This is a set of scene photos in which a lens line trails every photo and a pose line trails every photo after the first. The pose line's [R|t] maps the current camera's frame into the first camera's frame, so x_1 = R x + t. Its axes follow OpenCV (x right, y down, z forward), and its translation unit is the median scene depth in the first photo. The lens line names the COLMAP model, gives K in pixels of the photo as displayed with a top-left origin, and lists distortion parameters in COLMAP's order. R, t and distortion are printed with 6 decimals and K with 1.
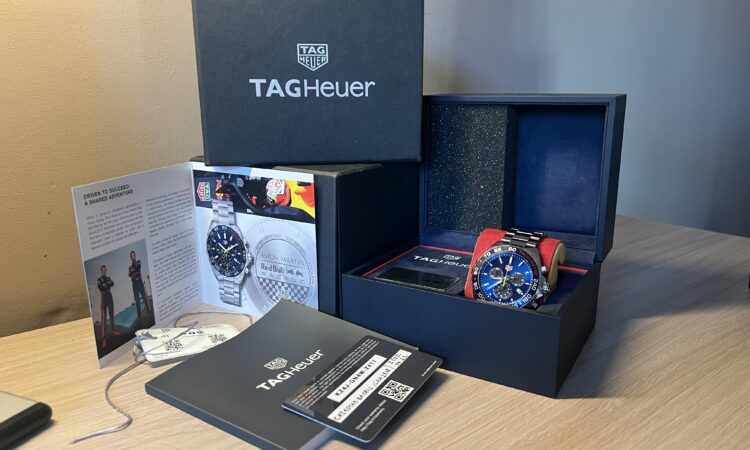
lens RADIAL K [[566.4, 0, 377.8], [0, 566.4, 227.5], [0, 0, 1]] dist [0.000702, -0.013659]
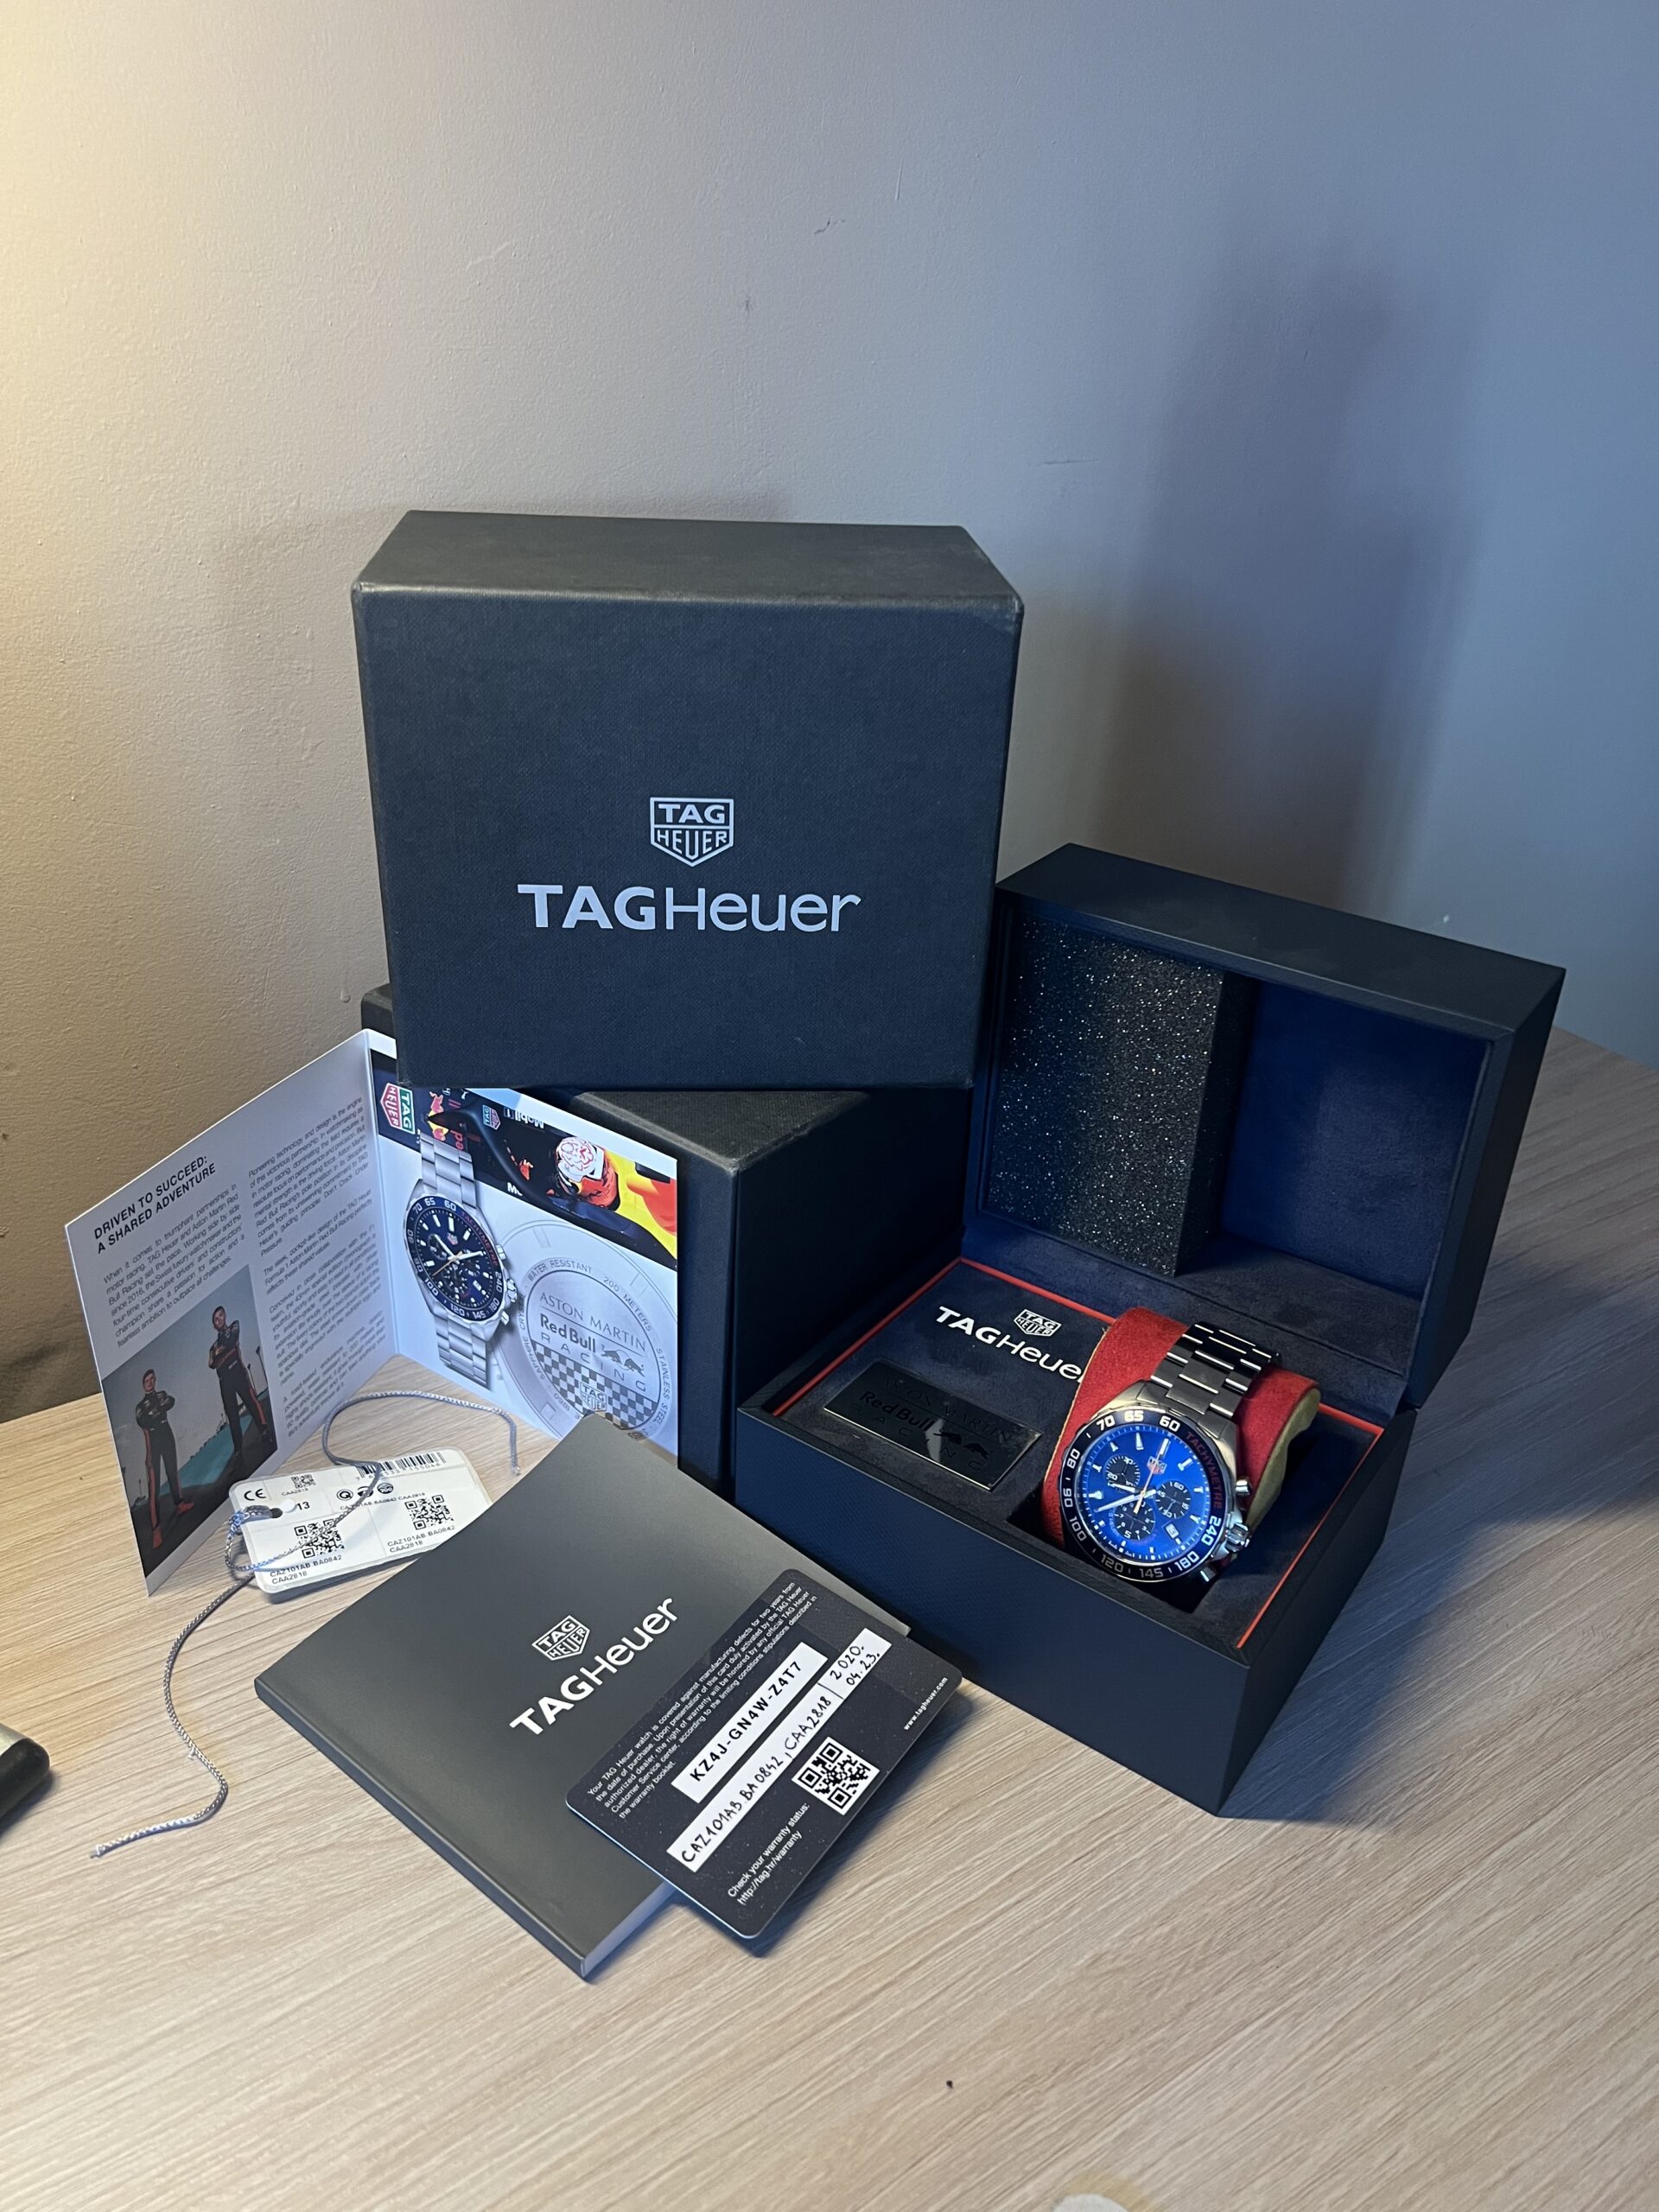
lens RADIAL K [[1658.0, 0, 822.5], [0, 1658.0, 1099.6], [0, 0, 1]] dist [0.001086, -0.016708]
pose [[0.995515, 0.079928, -0.050606, 0.036533], [-0.065283, 0.967584, 0.243965, -0.407738], [0.068465, -0.239567, 0.968463, -0.063024]]
